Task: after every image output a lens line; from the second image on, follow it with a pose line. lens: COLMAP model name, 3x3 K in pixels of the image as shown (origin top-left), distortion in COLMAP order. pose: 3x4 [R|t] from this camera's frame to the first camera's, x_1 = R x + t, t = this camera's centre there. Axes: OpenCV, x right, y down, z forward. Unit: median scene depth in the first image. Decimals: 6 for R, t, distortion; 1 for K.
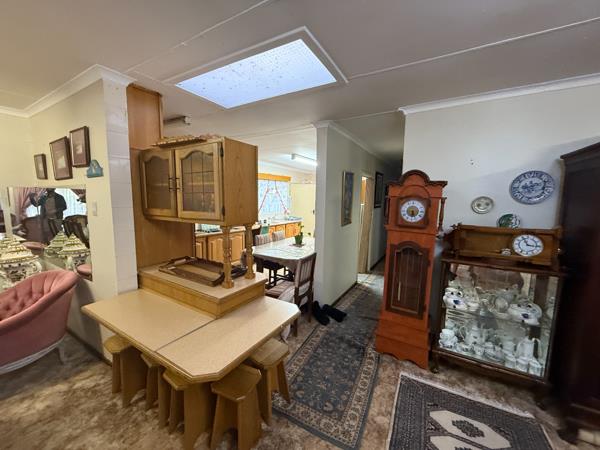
lens RADIAL K [[240.0, 0, 299.2], [0, 240.0, 224.5], [0, 0, 1]] dist [-0.002562, 0.000843]
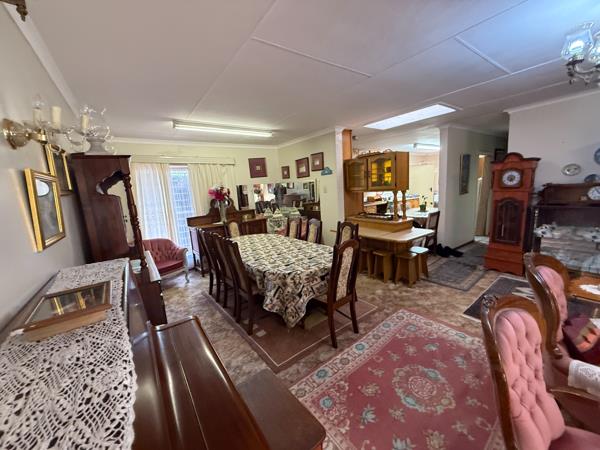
lens RADIAL K [[240.0, 0, 299.4], [0, 240.0, 224.7], [0, 0, 1]] dist [-0.002562, 0.000843]
pose [[0.913811, -0.008520, -0.406051, -0.150085], [0.031664, 0.998231, 0.050314, 0.111753], [0.404905, -0.058835, 0.912464, -0.904041]]
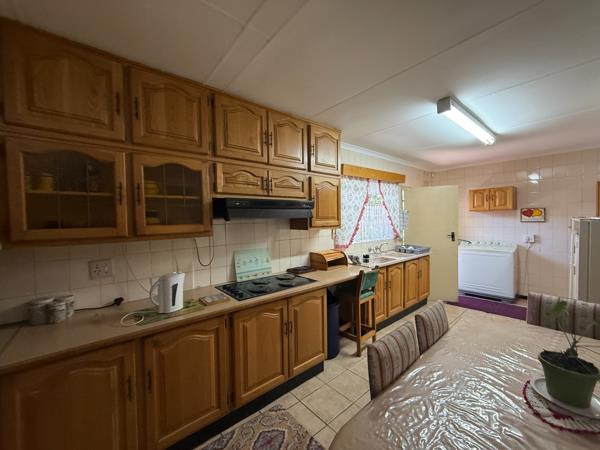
lens RADIAL K [[240.0, 0, 298.4], [0, 240.0, 224.2], [0, 0, 1]] dist [-0.002562, 0.000843]
pose [[0.946132, -0.026303, -0.322710, -0.274027], [-0.001609, 0.996301, -0.085923, -0.099369], [0.323777, 0.081813, 0.942590, 1.160611]]
